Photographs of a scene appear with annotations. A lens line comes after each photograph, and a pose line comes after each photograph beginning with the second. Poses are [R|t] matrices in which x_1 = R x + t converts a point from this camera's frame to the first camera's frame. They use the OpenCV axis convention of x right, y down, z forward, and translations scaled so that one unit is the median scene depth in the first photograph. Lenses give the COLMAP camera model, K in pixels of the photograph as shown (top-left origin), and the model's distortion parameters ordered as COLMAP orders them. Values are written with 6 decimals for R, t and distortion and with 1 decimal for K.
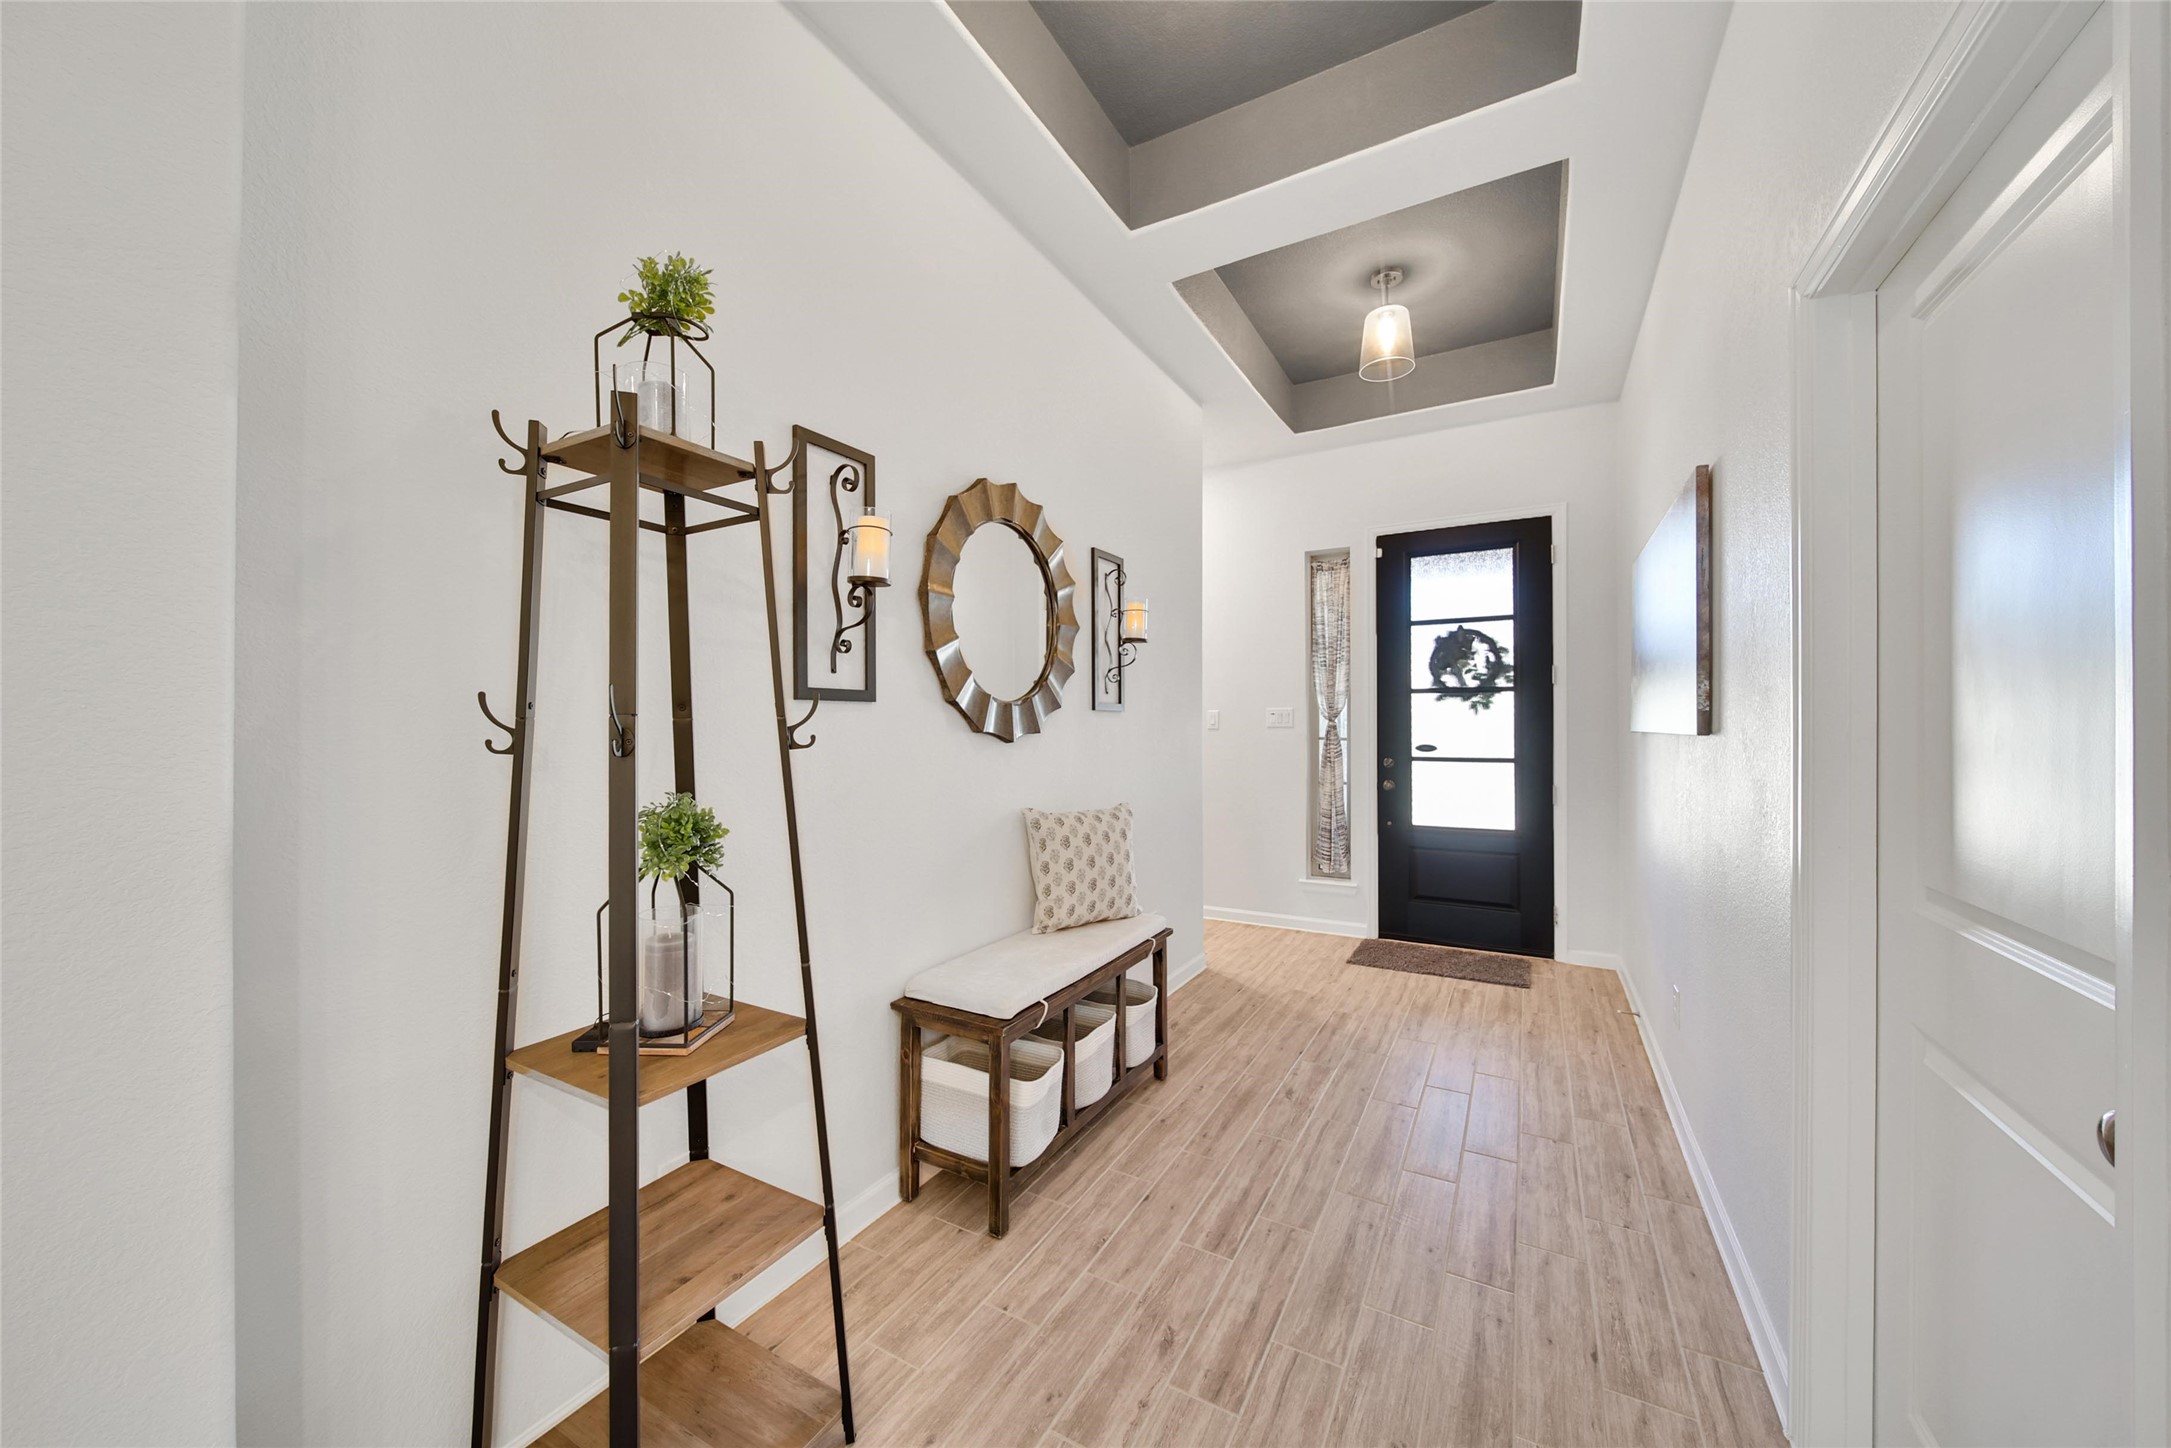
lens RADIAL K [[770.1, 0, 1080.7], [0, 770.1, 725.3], [0, 0, 1]] dist [0.001796, -0.001850]
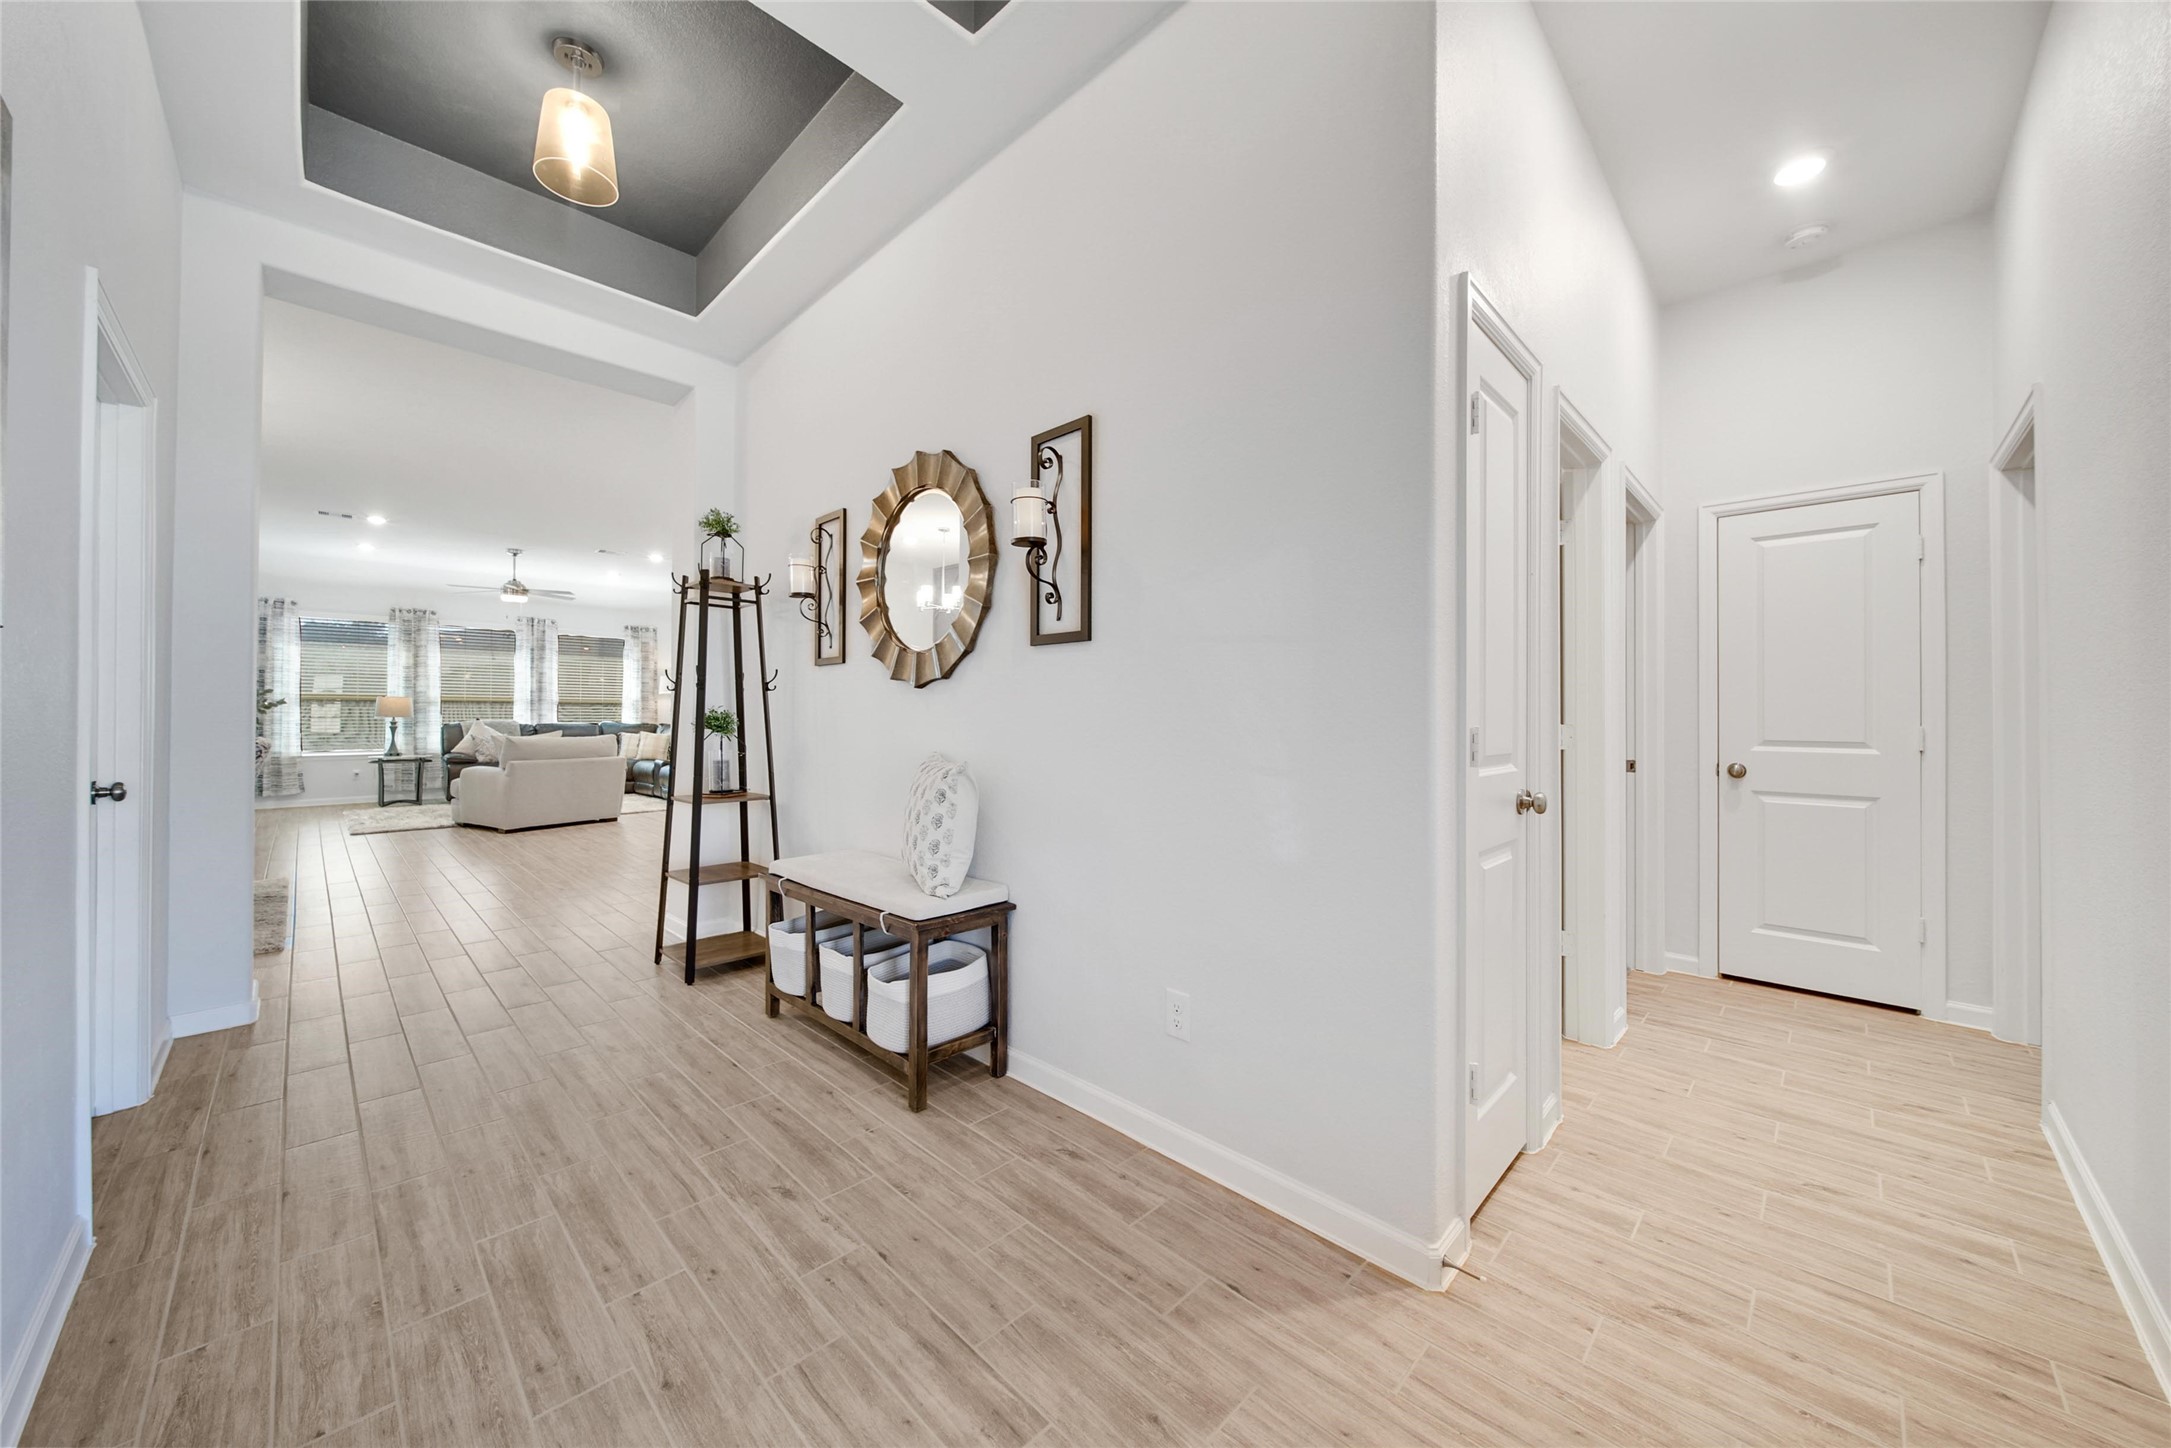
lens RADIAL K [[770.1, 0, 1084.4], [0, 770.1, 711.0], [0, 0, 1]] dist [0.001796, -0.001850]
pose [[-0.251128, -0.002197, -0.967951, 0.529046], [0.001015, 0.999996, -0.002533, 0.033127], [0.967953, -0.001618, -0.251125, 0.873448]]
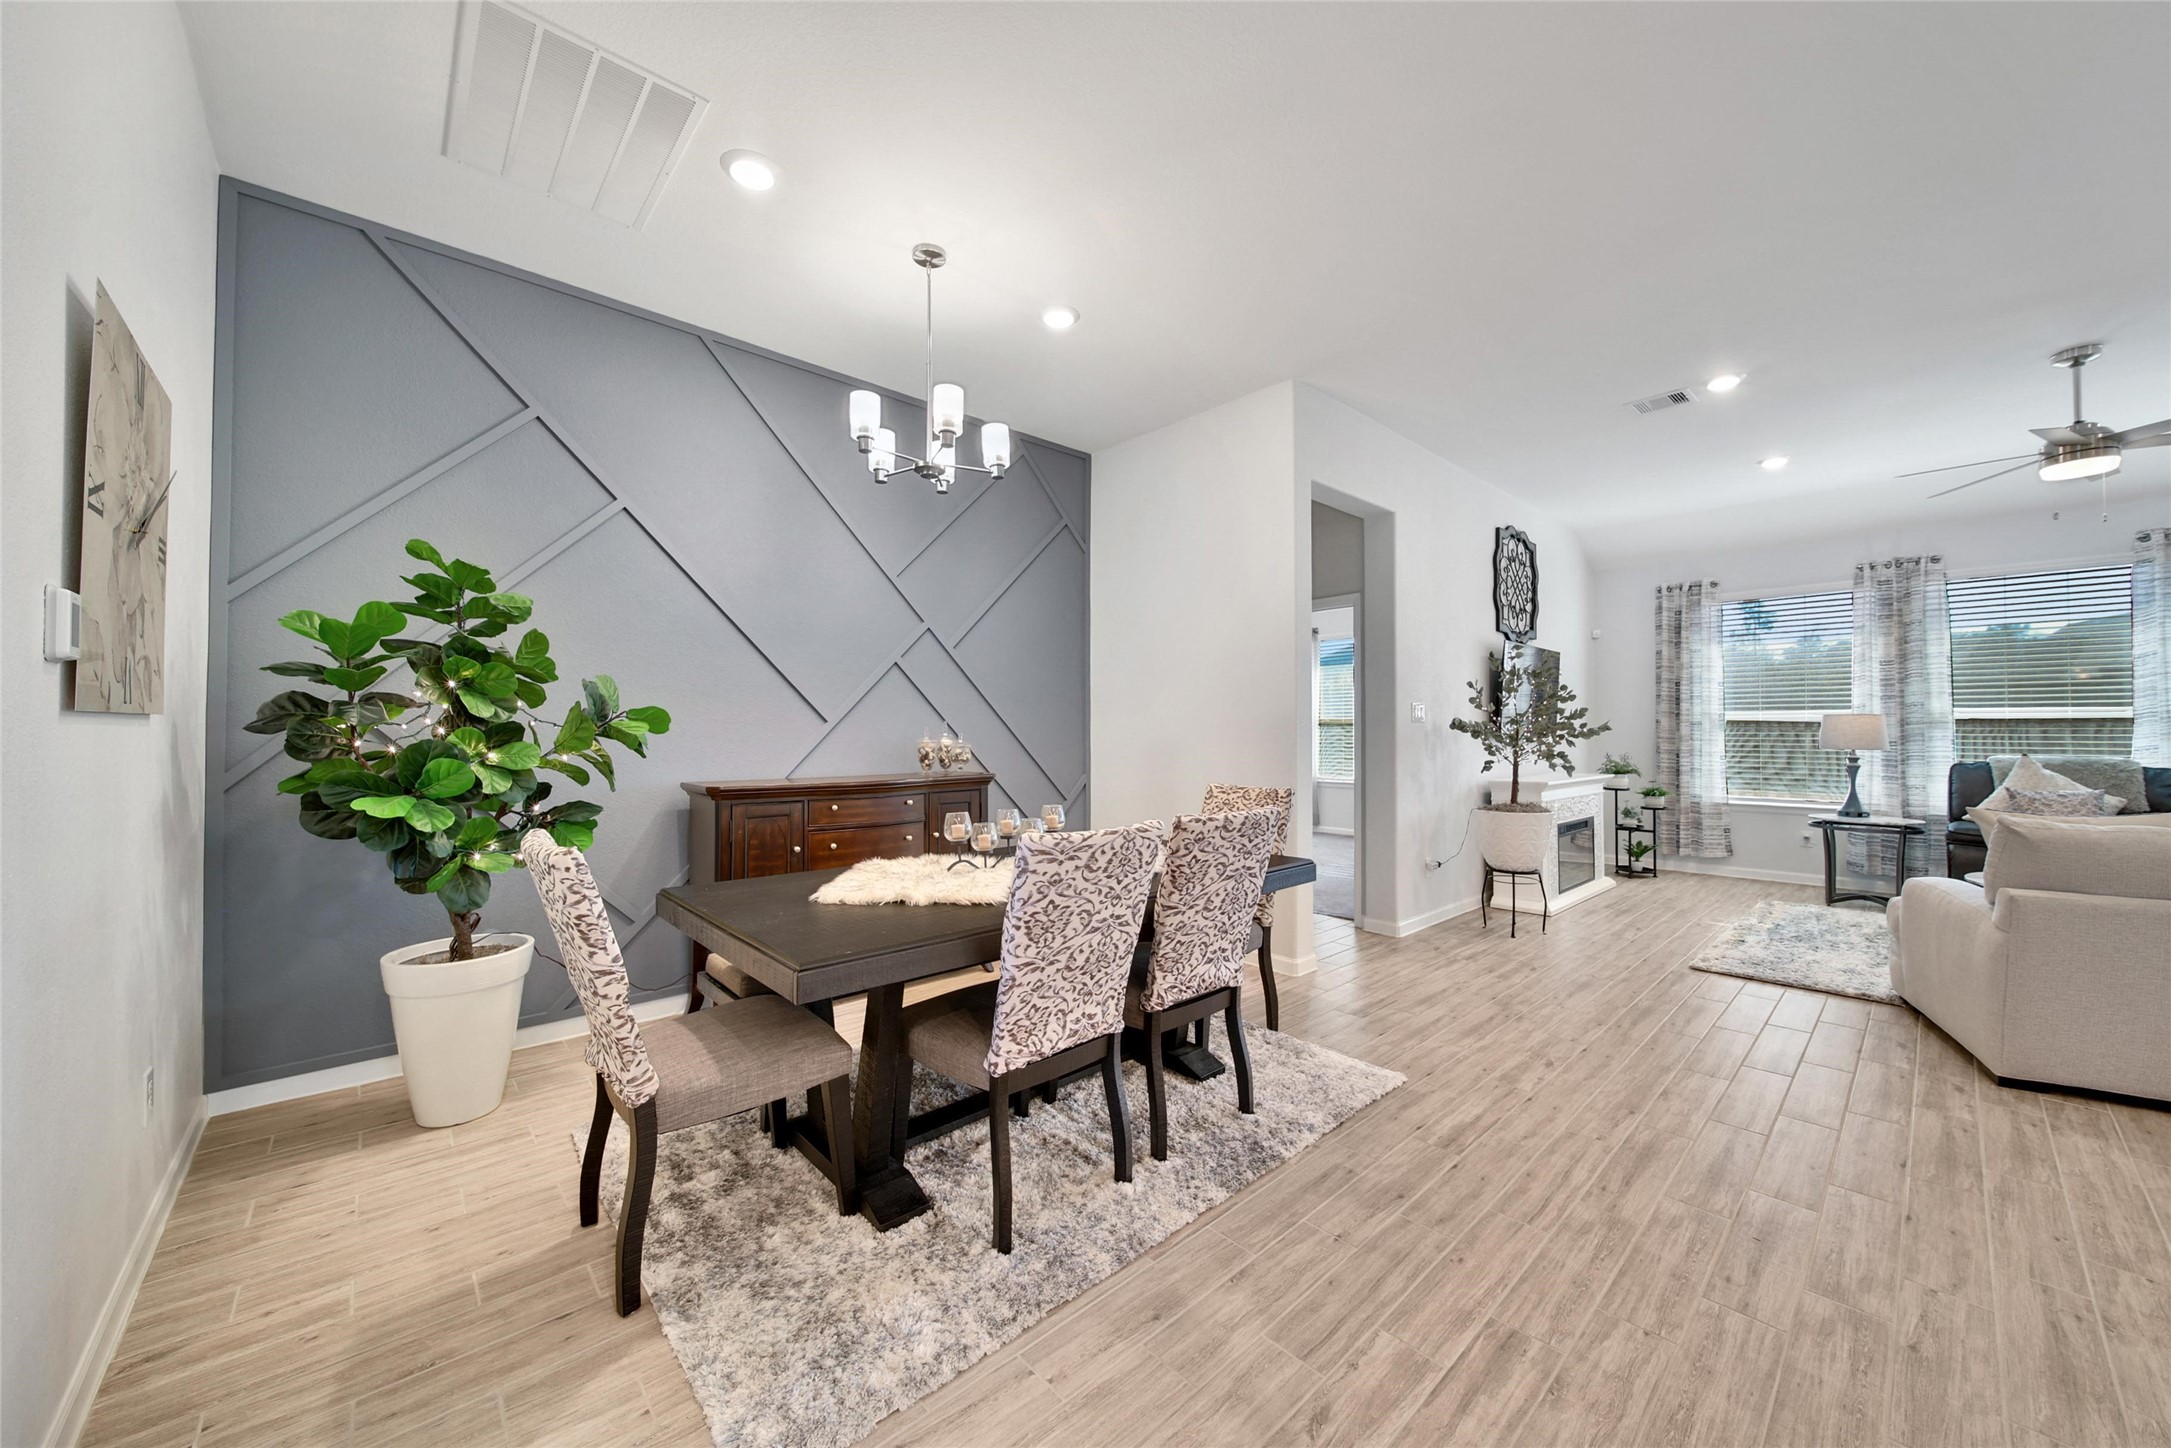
lens RADIAL K [[802.0, 0, 1092.4], [0, 802.0, 719.8], [0, 0, 1]] dist [-0.000822, -0.001019]
pose [[-0.958263, 0.005512, 0.285834, -0.281881], [0.000696, 0.999856, -0.016949, 0.015102], [-0.285886, -0.016043, -0.958129, 0.037270]]
